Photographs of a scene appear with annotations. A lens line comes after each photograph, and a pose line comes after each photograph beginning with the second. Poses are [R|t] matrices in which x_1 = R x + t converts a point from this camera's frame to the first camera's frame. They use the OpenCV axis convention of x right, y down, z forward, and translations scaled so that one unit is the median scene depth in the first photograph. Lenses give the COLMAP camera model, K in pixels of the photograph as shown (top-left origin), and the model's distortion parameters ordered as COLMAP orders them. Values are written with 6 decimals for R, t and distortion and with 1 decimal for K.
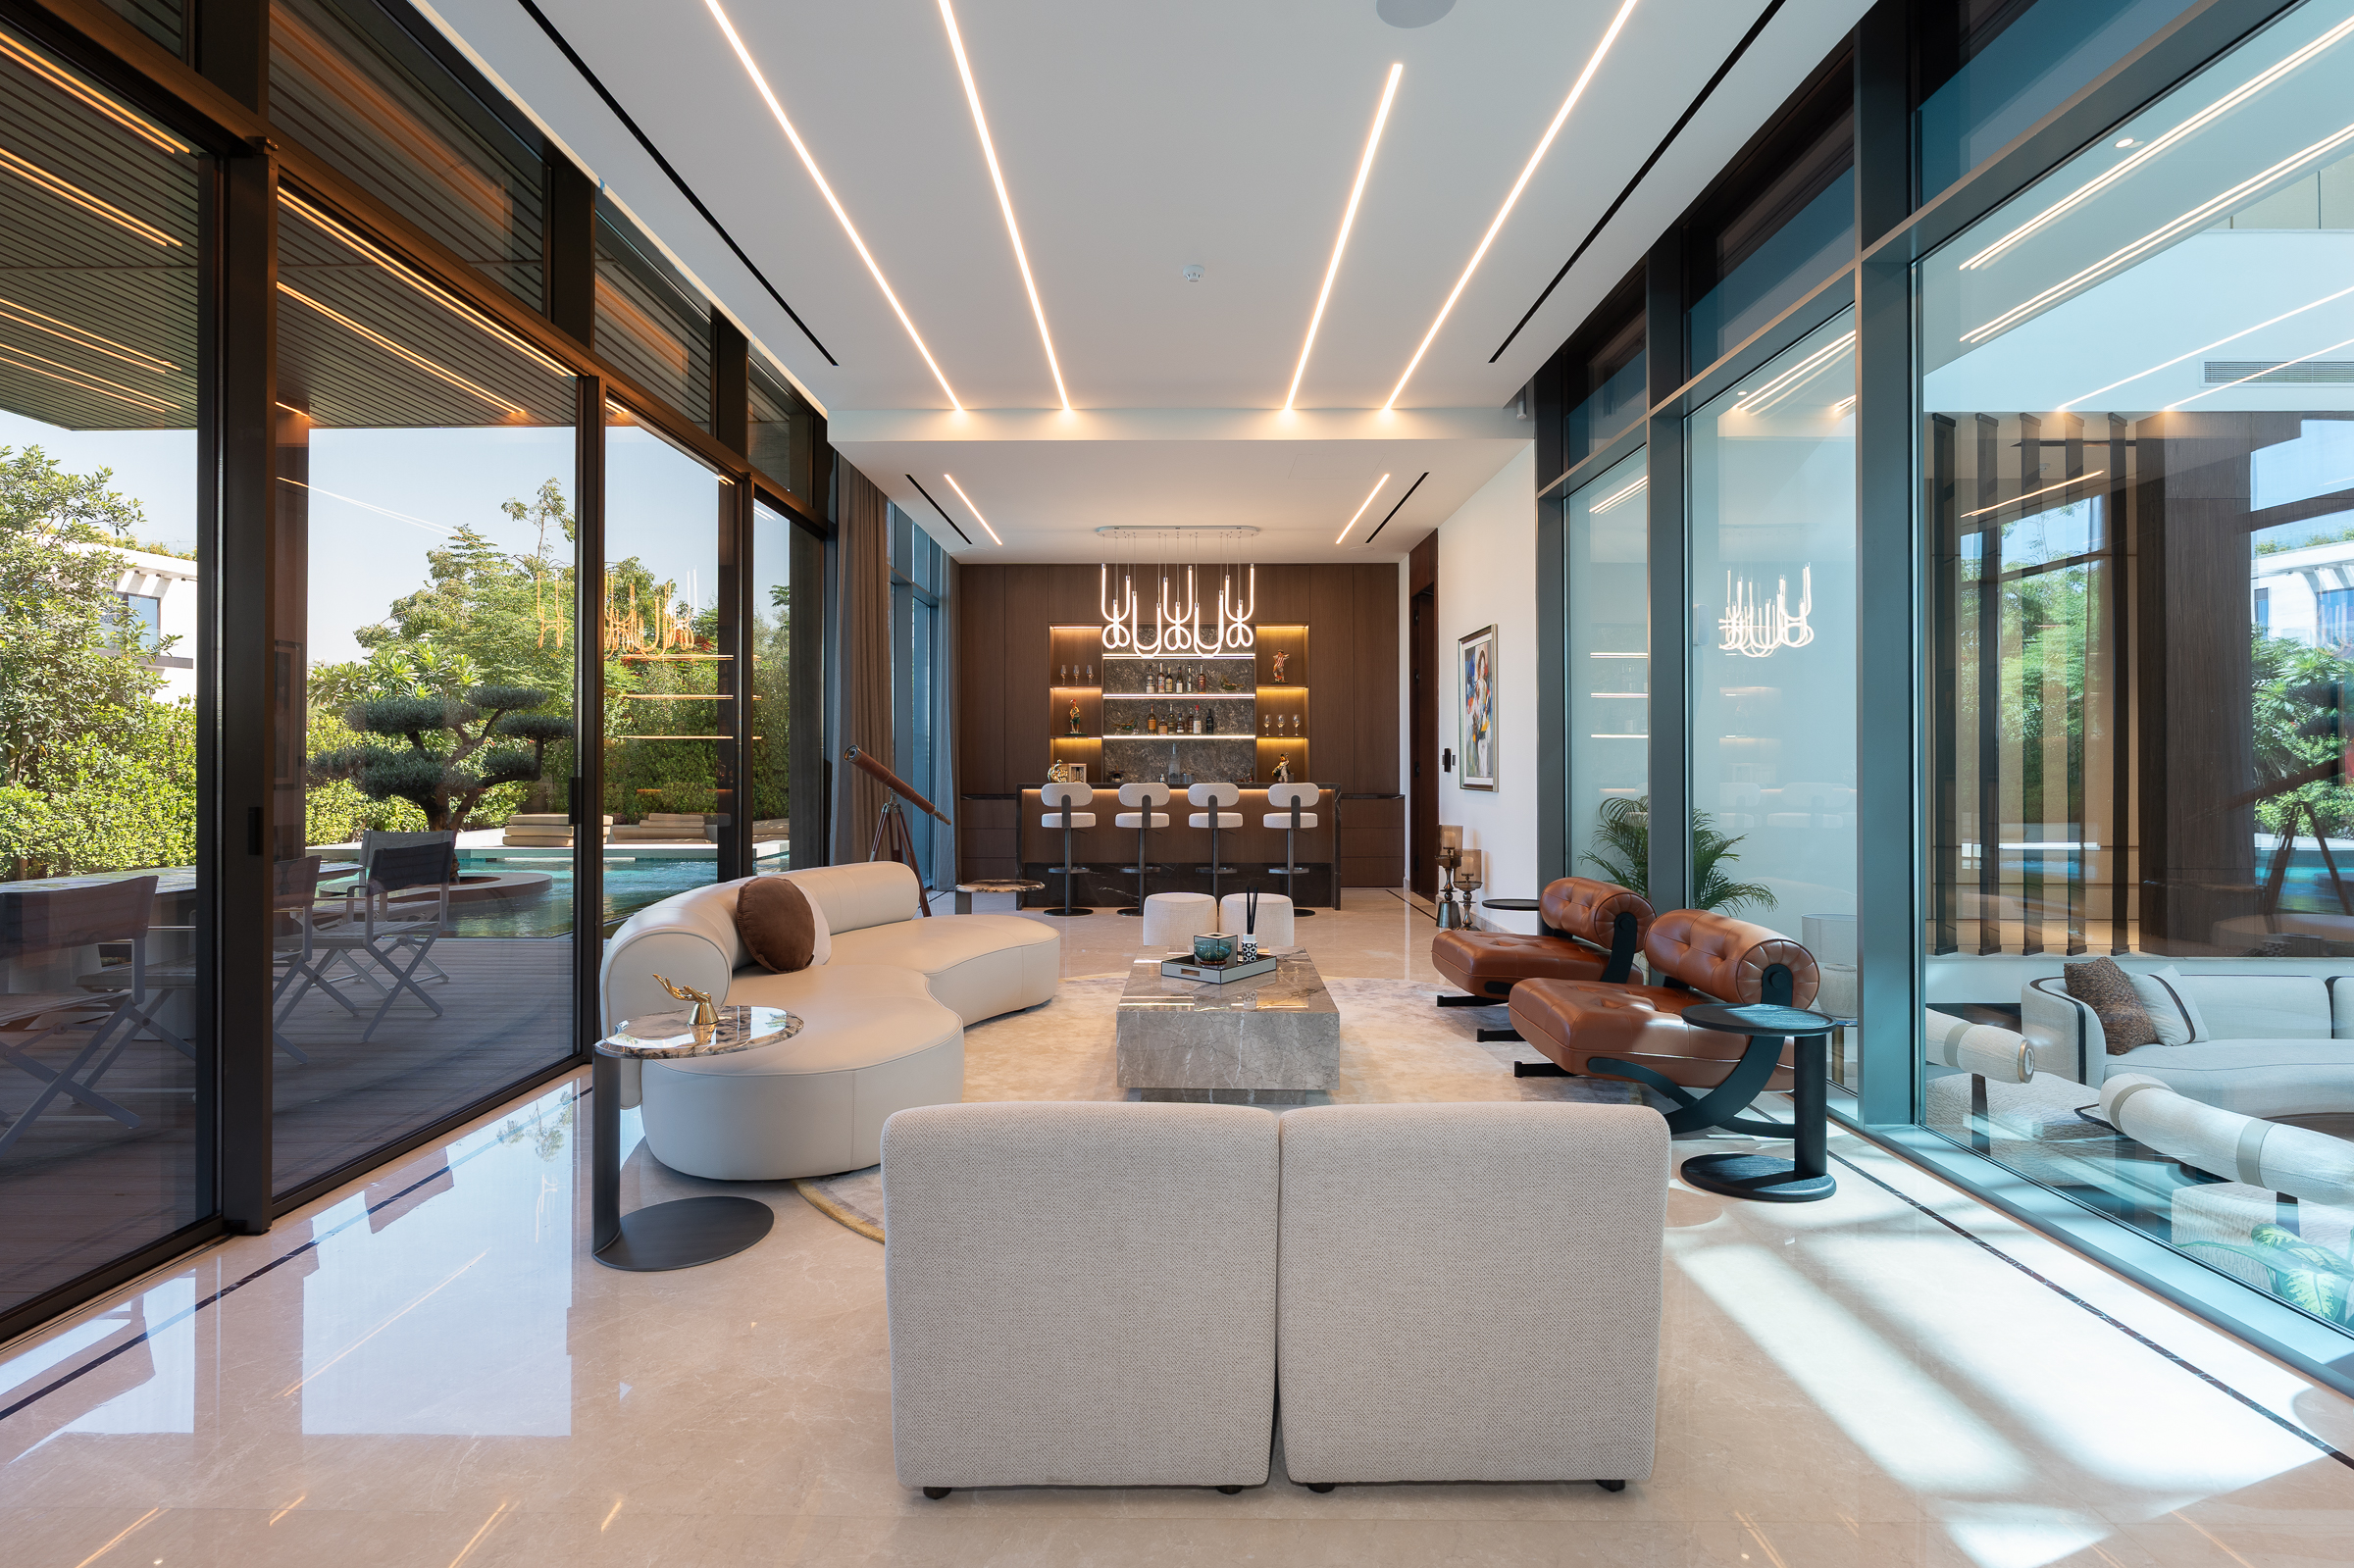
lens RADIAL K [[1080.4, 0, 1135.6], [0, 1080.4, 750.3], [0, 0, 1]] dist [-0.015208, -0.000111]
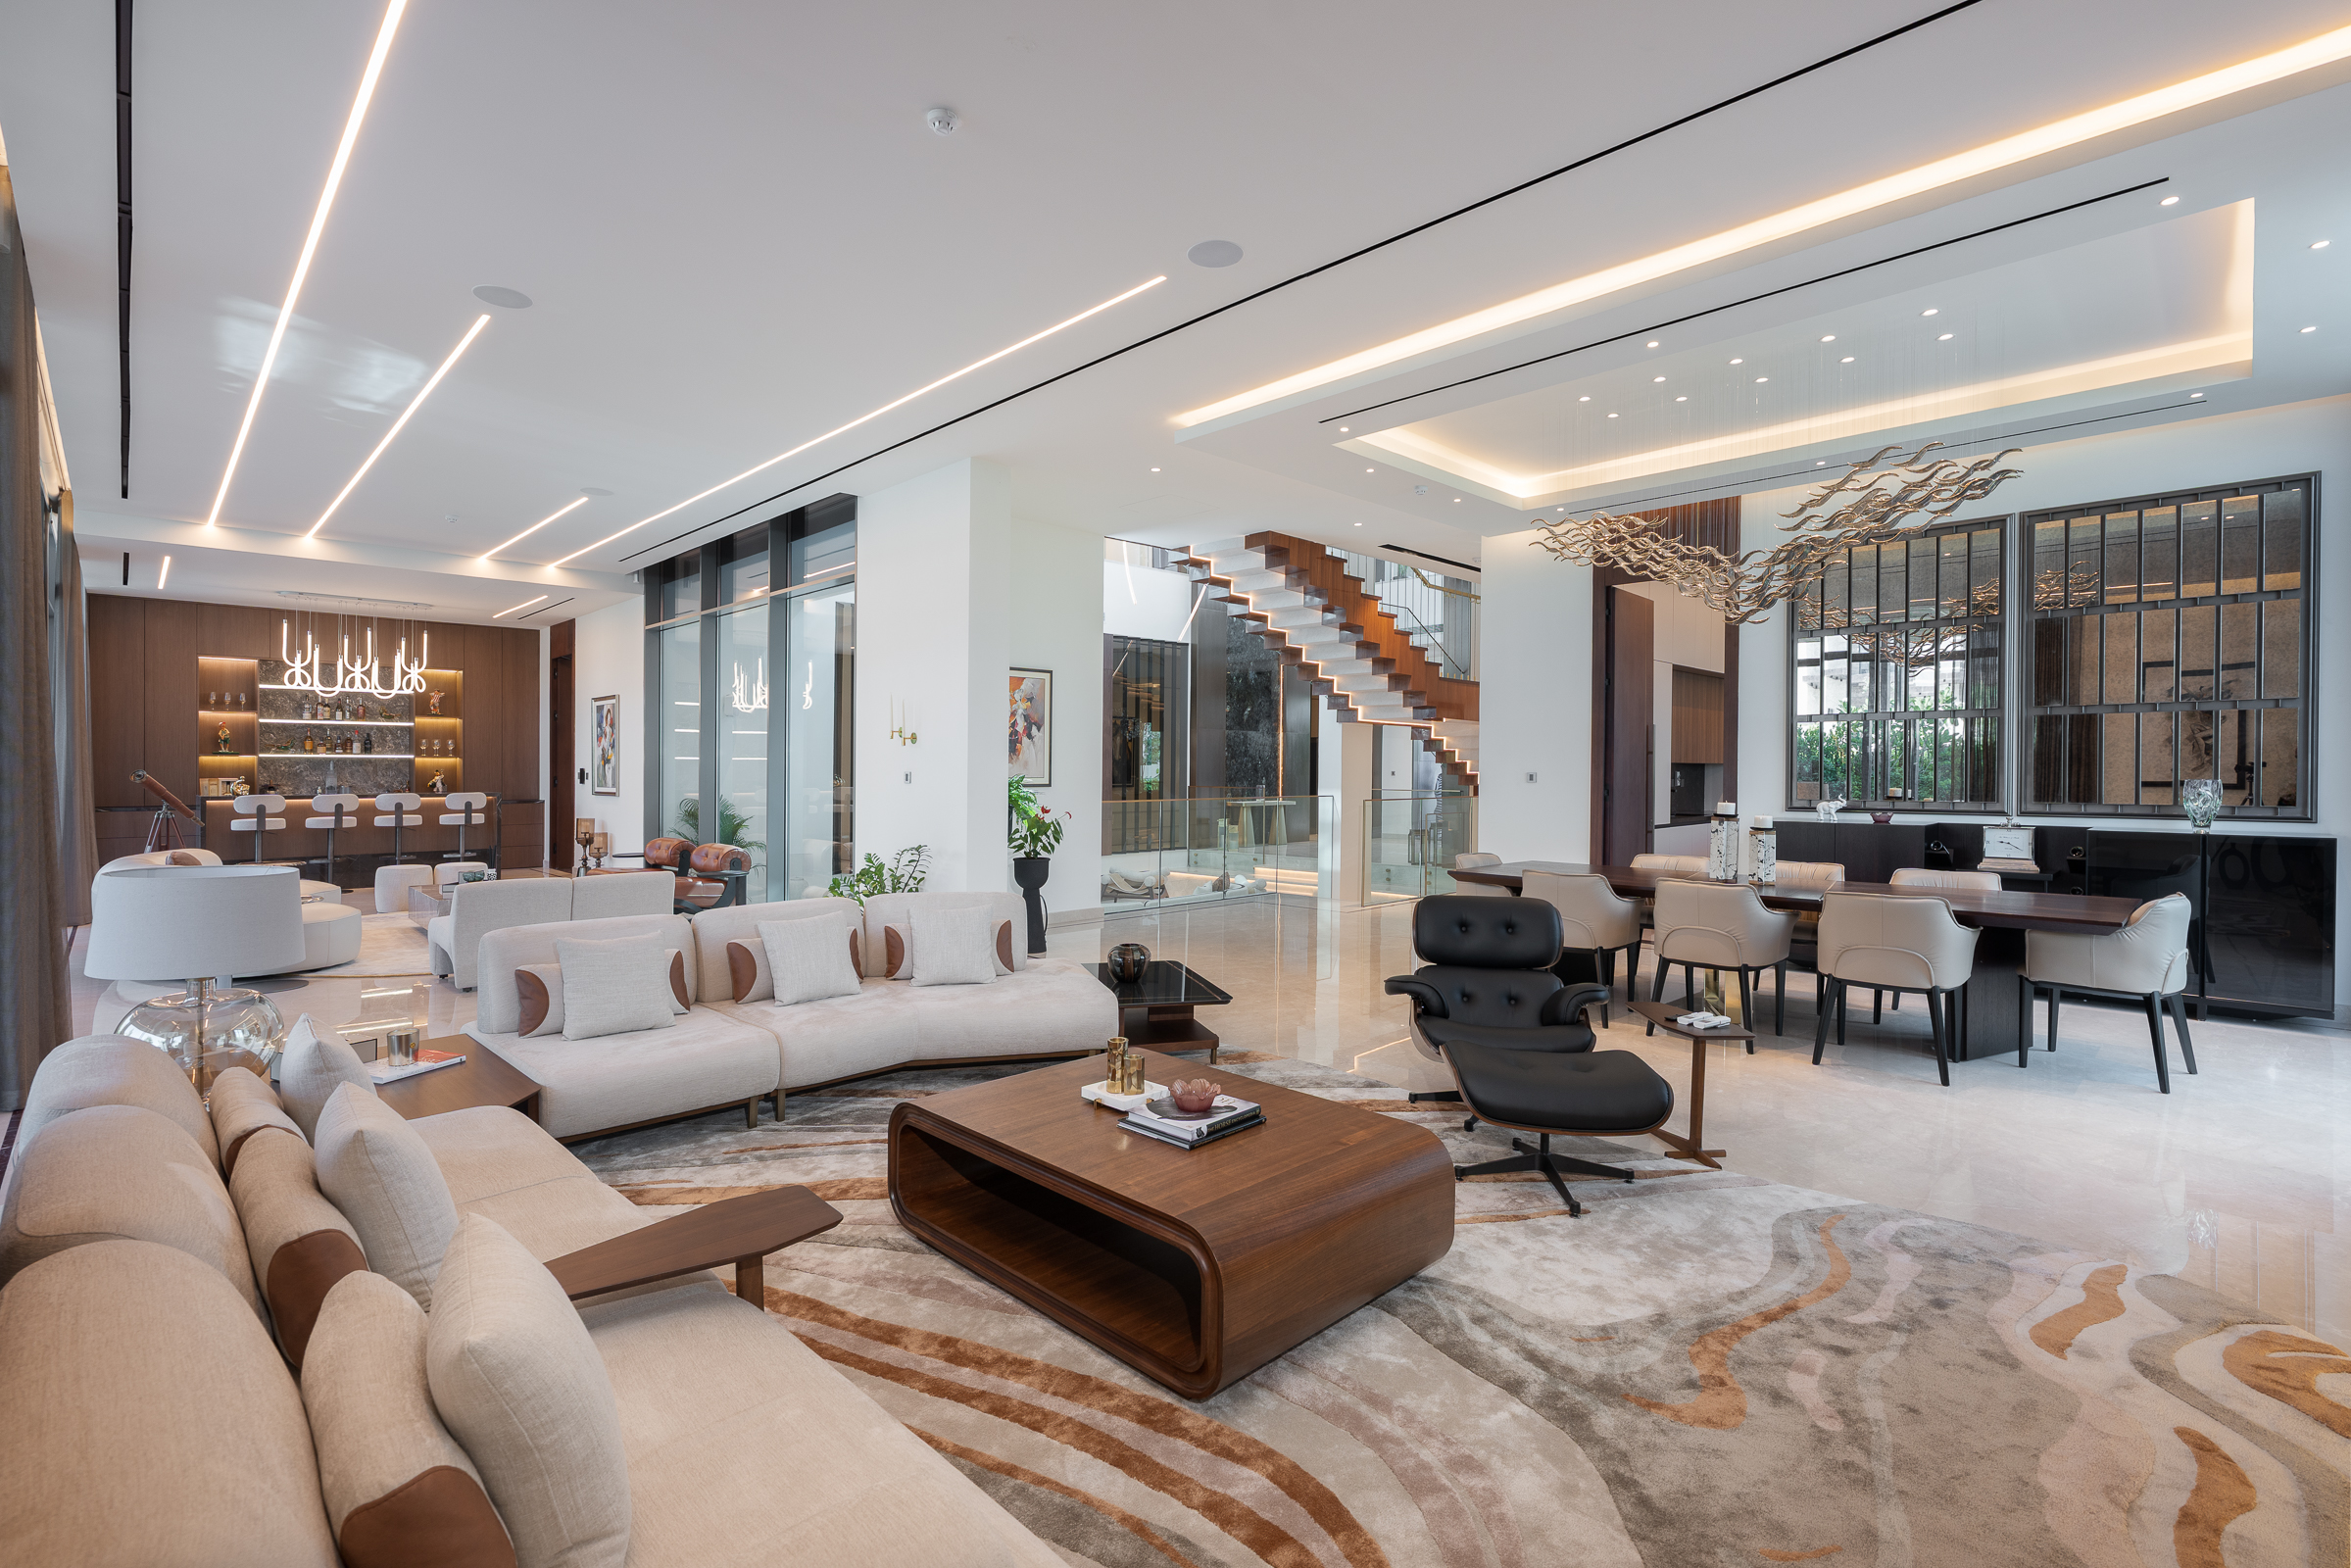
lens RADIAL K [[1079.2, 0, 1168.3], [0, 1079.2, 770.0], [0, 0, 1]] dist [-0.015208, -0.000111]
pose [[0.691223, 0.001264, 0.722640, -0.215440], [-0.009937, 0.999921, 0.007755, -0.018125], [-0.722573, -0.012541, 0.691181, -0.590103]]
